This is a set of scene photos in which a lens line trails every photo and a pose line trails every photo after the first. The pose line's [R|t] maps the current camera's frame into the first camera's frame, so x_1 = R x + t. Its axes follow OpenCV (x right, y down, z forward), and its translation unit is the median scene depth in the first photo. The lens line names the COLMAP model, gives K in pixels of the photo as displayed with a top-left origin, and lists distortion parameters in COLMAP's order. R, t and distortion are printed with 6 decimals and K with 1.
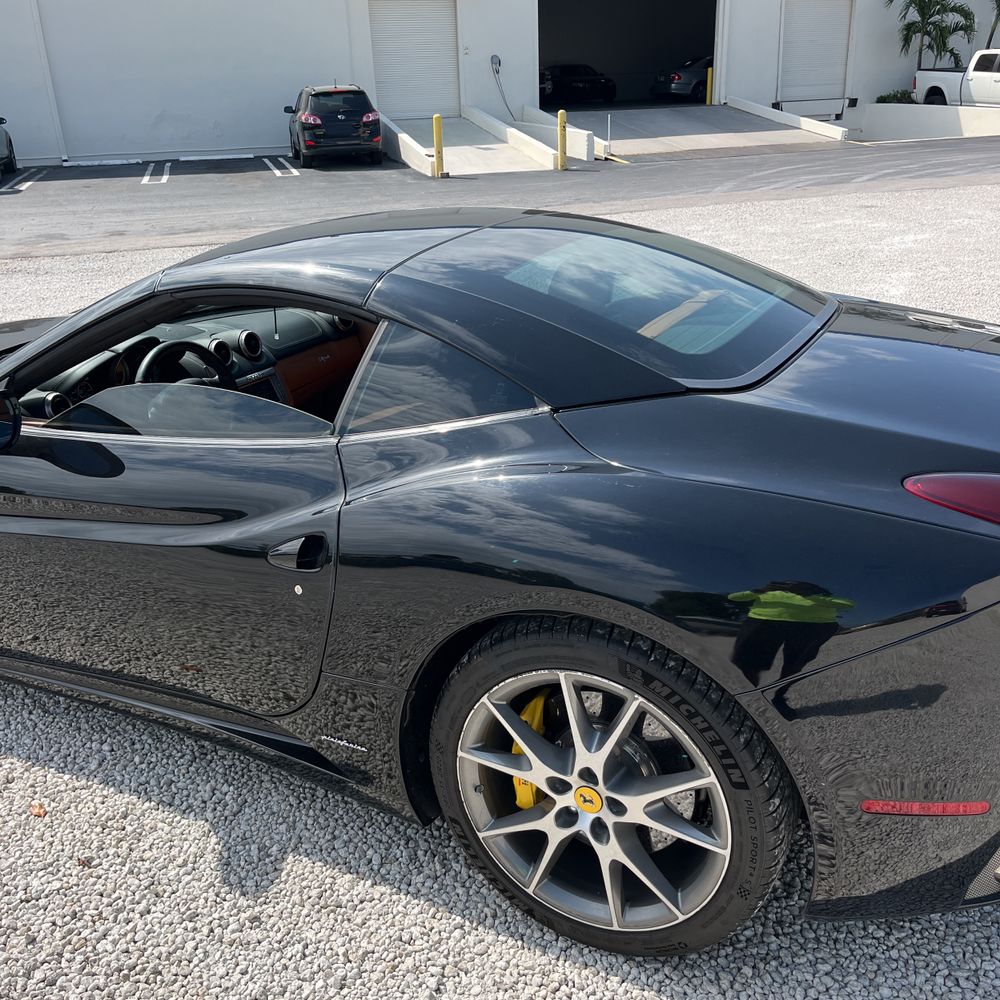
lens RADIAL K [[1001.4, 0, 492.4], [0, 1001.4, 502.3], [0, 0, 1]] dist [0.035974, -0.036118]
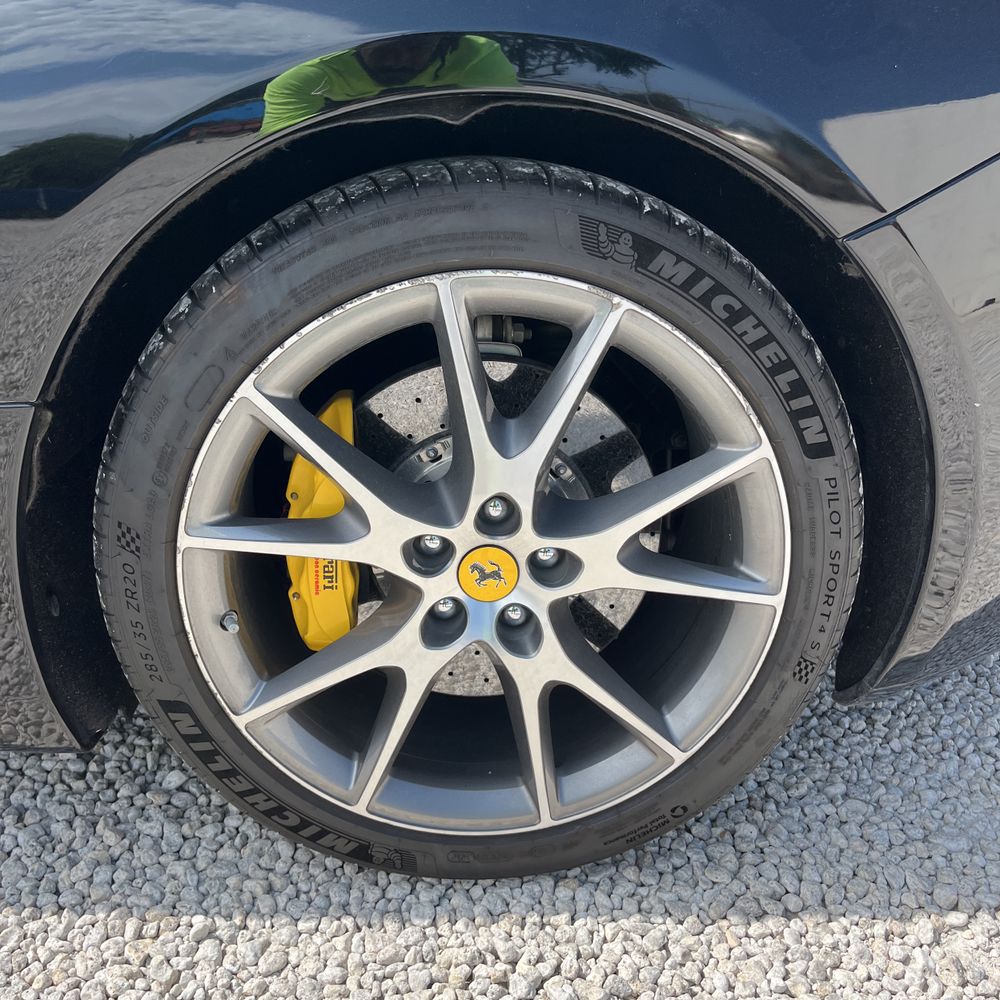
lens RADIAL K [[1021.2, 0, 496.9], [0, 1021.2, 496.4], [0, 0, 1]] dist [0.030981, -0.031541]
pose [[0.857755, -0.120831, 0.499655, -0.140875], [0.116210, 0.992399, 0.040494, 0.236355], [-0.500750, 0.023330, 0.865277, 0.563566]]
